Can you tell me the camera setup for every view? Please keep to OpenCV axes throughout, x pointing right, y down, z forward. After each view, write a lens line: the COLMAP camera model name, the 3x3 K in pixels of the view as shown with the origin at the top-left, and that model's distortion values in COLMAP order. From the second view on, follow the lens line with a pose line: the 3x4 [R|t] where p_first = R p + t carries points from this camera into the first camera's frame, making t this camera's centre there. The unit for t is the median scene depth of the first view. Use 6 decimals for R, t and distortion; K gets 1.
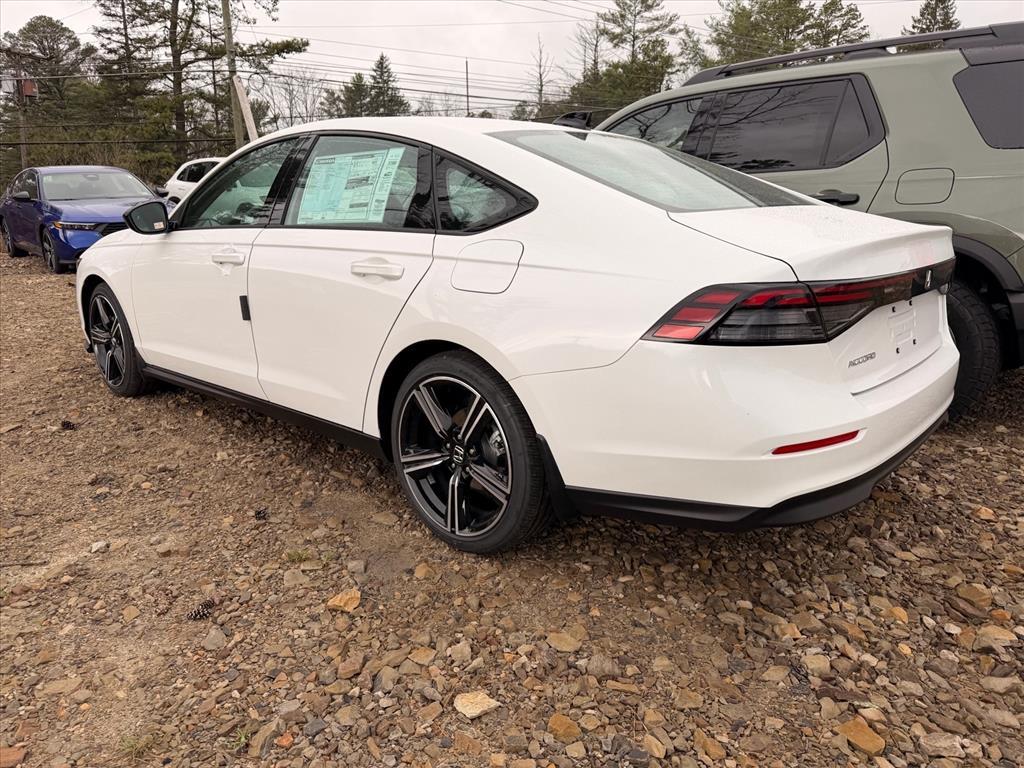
lens RADIAL K [[691.9, 0, 511.5], [0, 691.9, 428.6], [0, 0, 1]] dist [0.005338, 0.000953]
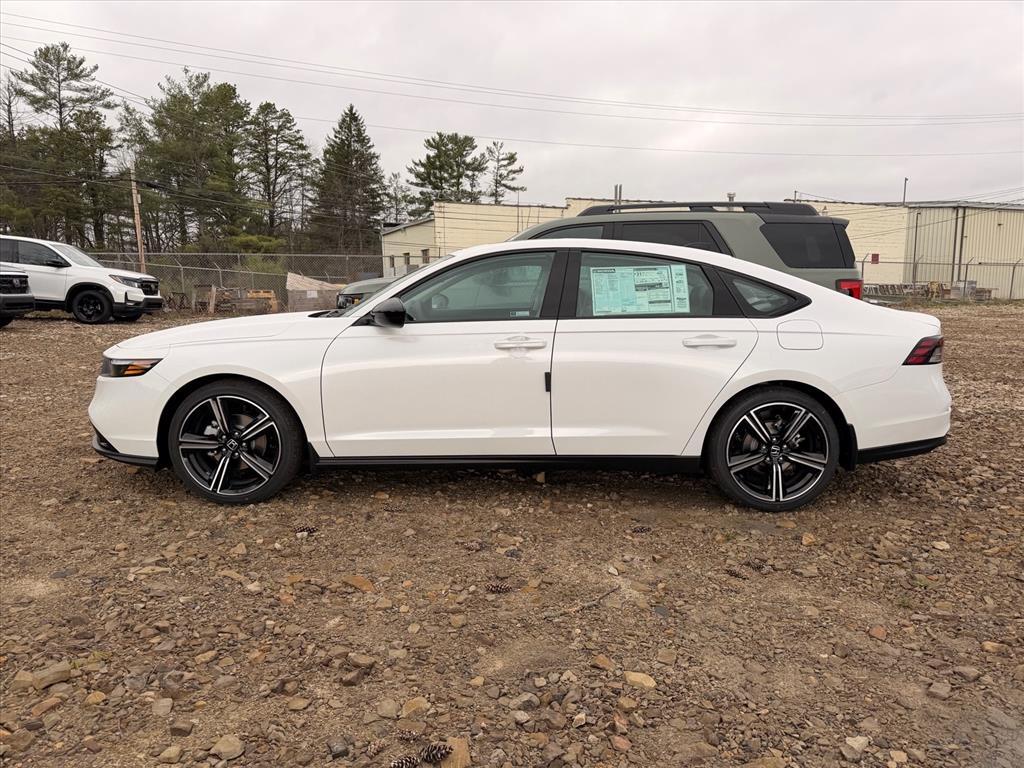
lens RADIAL K [[691.9, 0, 511.5], [0, 691.9, 428.6], [0, 0, 1]] dist [0.005338, 0.000953]
pose [[0.763358, -0.128818, 0.633001, -1.472875], [0.196075, 0.979889, -0.037044, -0.069567], [-0.615499, 0.152393, 0.773264, 0.106119]]
